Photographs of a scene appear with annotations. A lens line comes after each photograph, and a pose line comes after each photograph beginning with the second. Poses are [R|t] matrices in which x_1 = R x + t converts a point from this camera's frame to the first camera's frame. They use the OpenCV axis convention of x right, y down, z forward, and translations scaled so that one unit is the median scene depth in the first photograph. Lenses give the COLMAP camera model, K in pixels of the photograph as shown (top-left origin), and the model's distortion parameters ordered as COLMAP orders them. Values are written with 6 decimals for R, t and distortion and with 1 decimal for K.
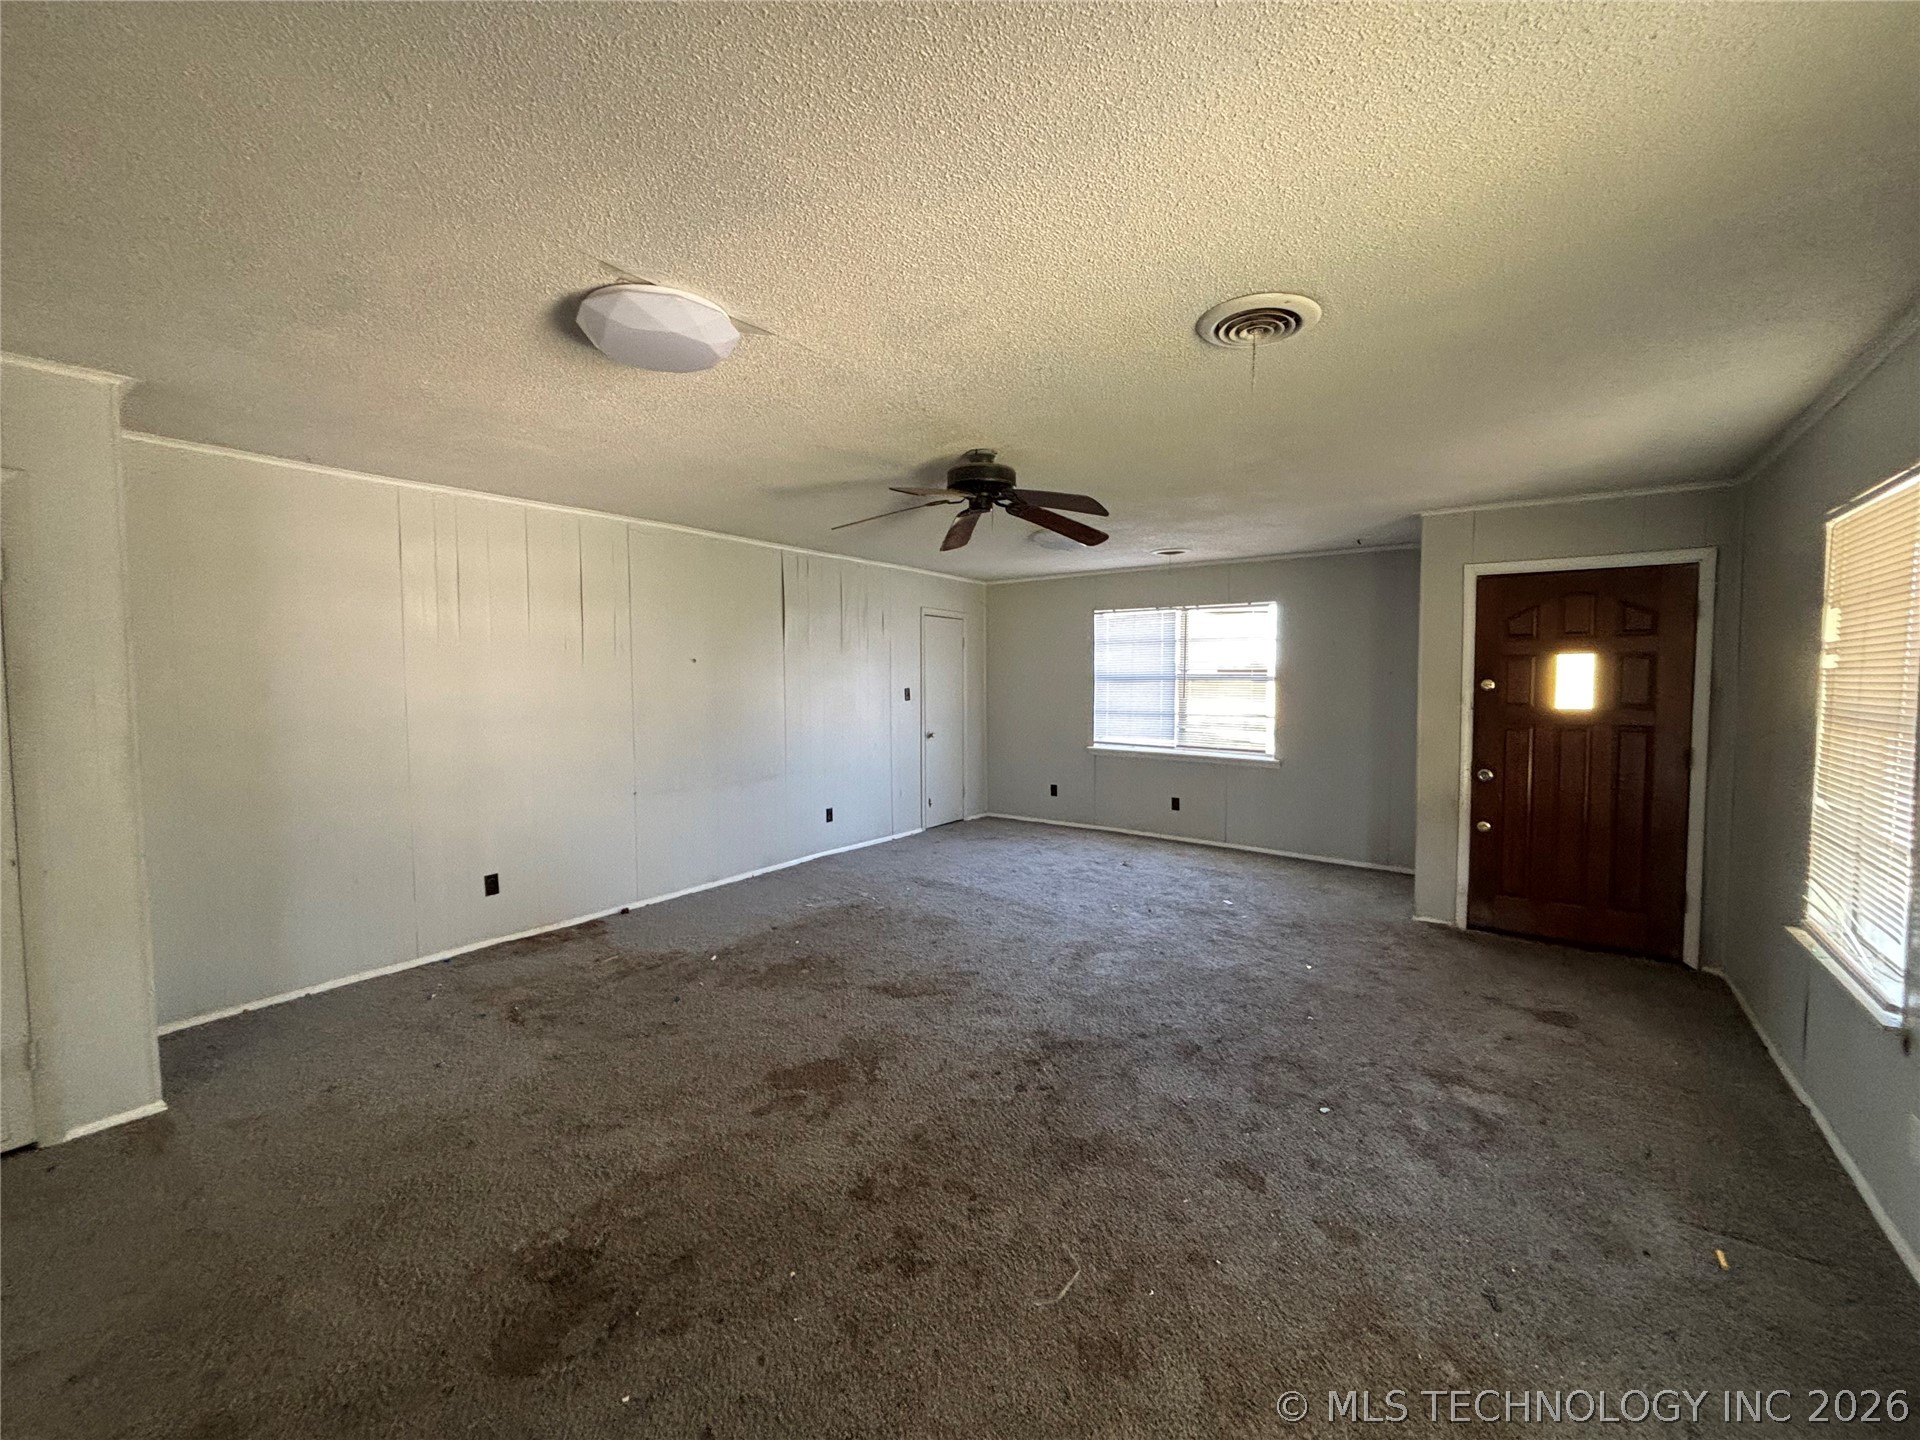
lens RADIAL K [[774.8, 0, 956.2], [0, 774.8, 720.1], [0, 0, 1]] dist [0.001557, -0.000899]
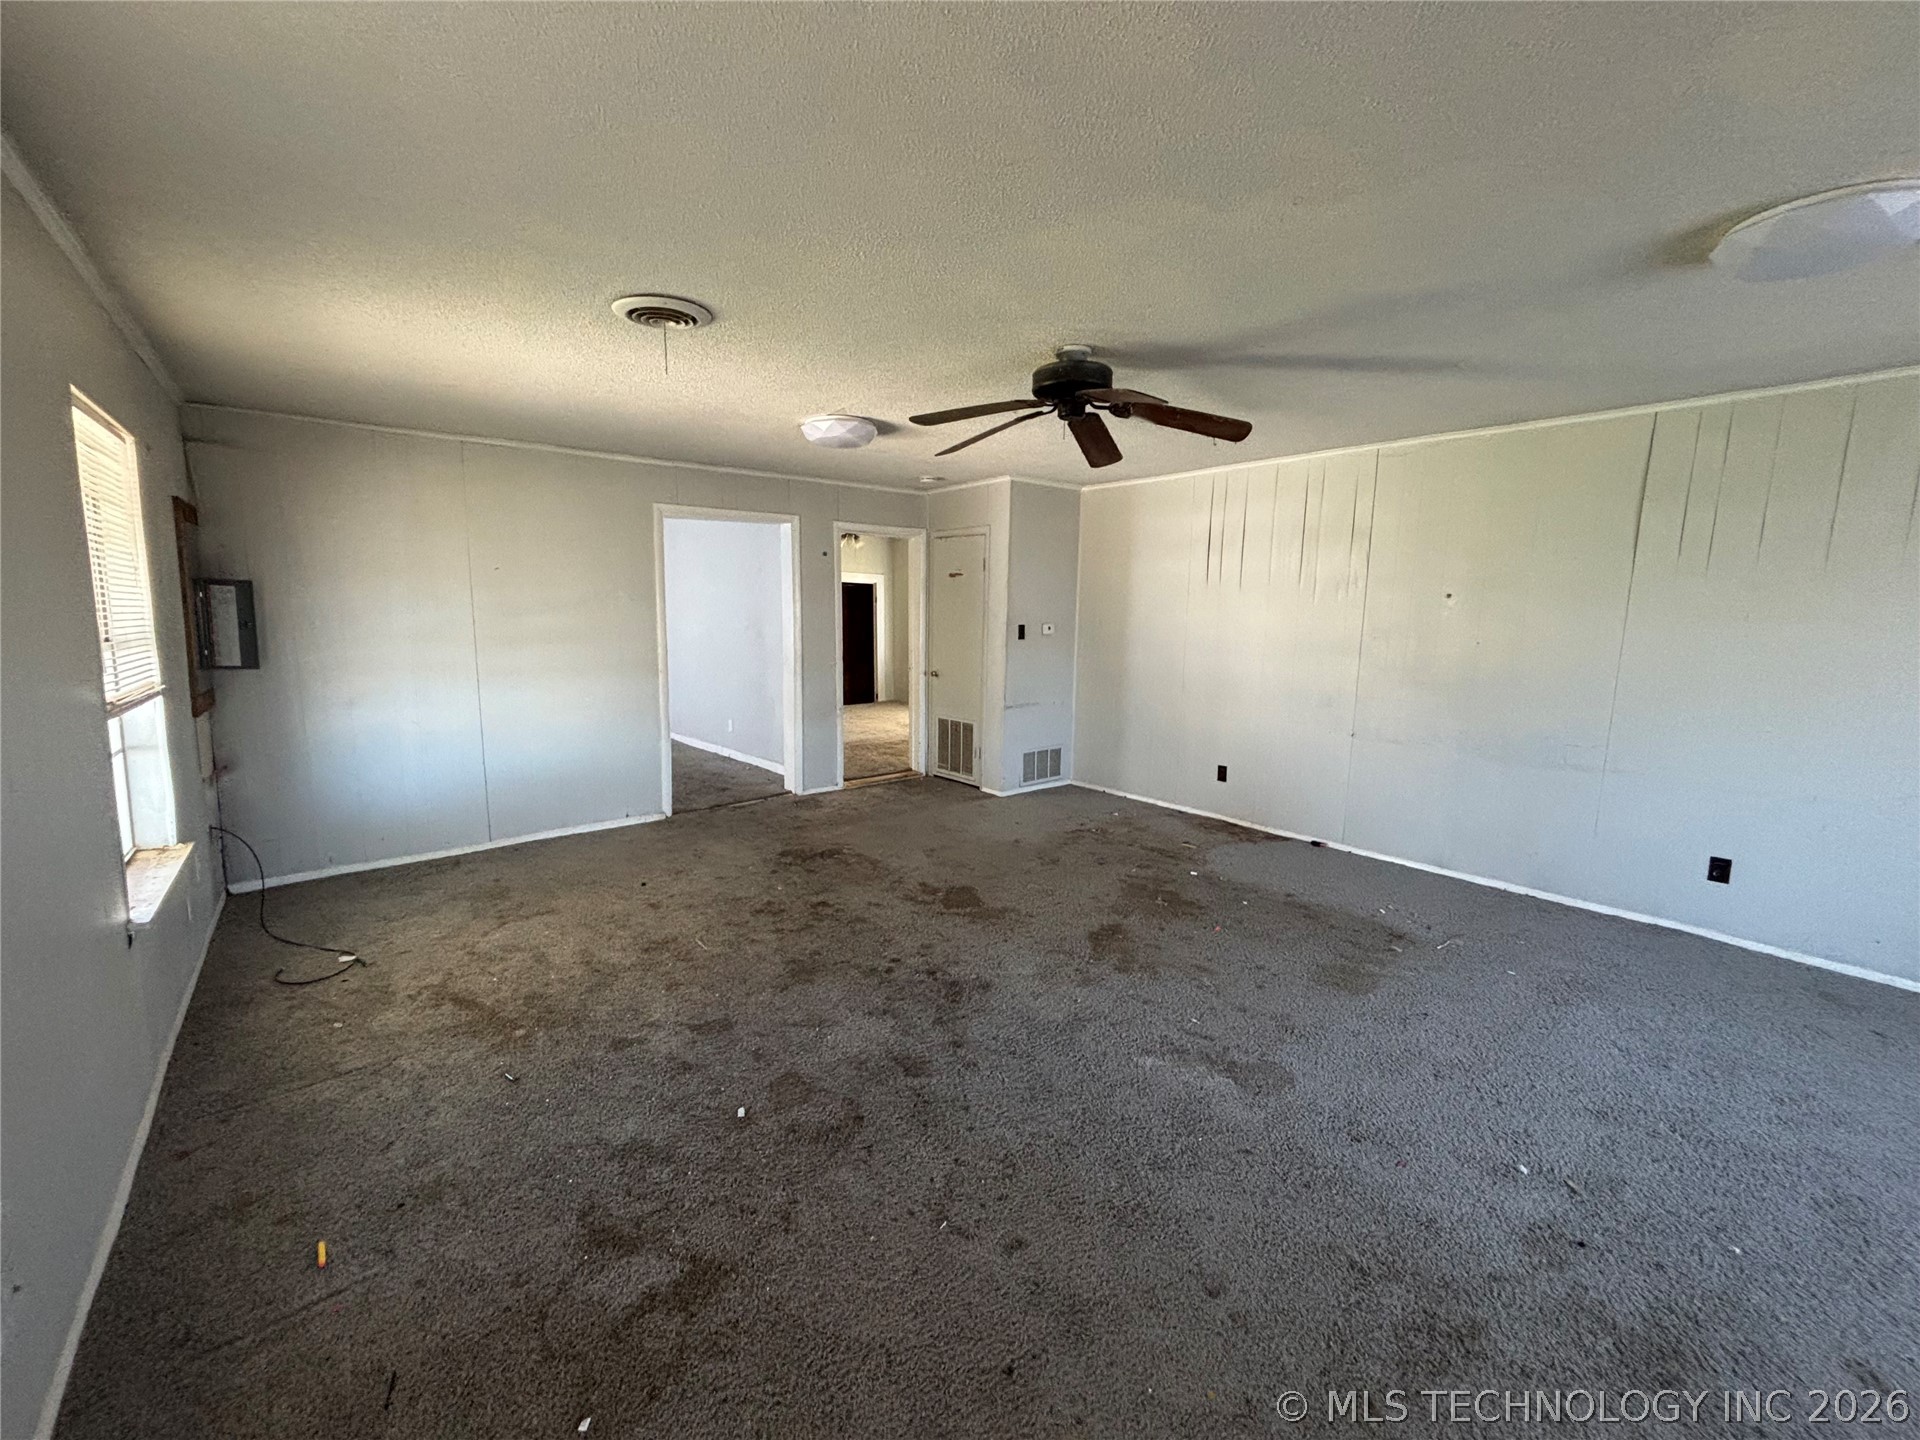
lens RADIAL K [[774.8, 0, 952.7], [0, 774.8, 712.8], [0, 0, 1]] dist [0.001557, -0.000899]
pose [[-0.253361, 0.128133, -0.958848, 0.854166], [-0.074214, 0.985693, 0.151330, -0.056781], [0.964521, 0.109501, -0.240227, 0.999753]]
